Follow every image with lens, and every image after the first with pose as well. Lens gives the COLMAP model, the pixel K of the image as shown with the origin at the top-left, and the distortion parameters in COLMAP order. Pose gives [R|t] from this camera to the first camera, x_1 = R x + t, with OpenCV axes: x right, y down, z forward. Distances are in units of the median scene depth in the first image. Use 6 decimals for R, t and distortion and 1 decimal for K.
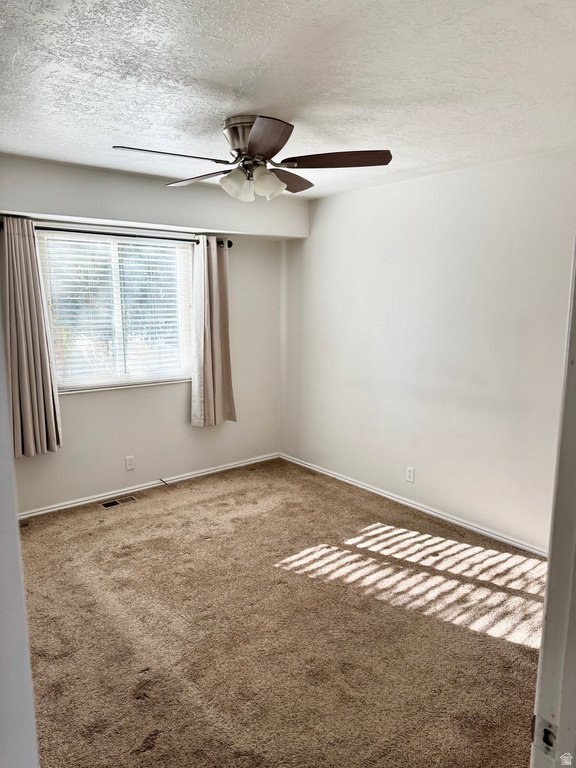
lens RADIAL K [[535.0, 0, 288.9], [0, 535.0, 386.1], [0, 0, 1]] dist [0.094794, -0.141214]
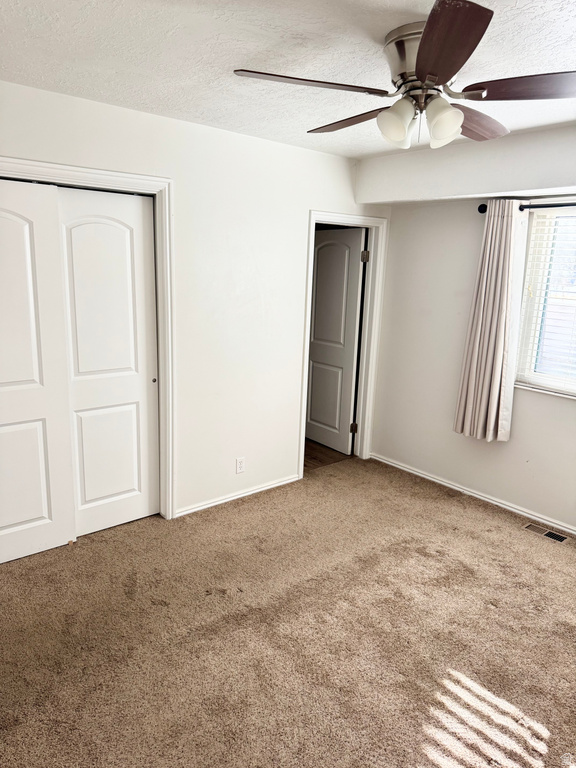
lens RADIAL K [[535.0, 0, 288.9], [0, 535.0, 386.1], [0, 0, 1]] dist [0.094794, -0.141214]
pose [[0.020035, 0.217381, -0.975881, 0.539484], [-0.200925, 0.957039, 0.209059, -0.116420], [0.979402, 0.191890, 0.062852, 0.643312]]
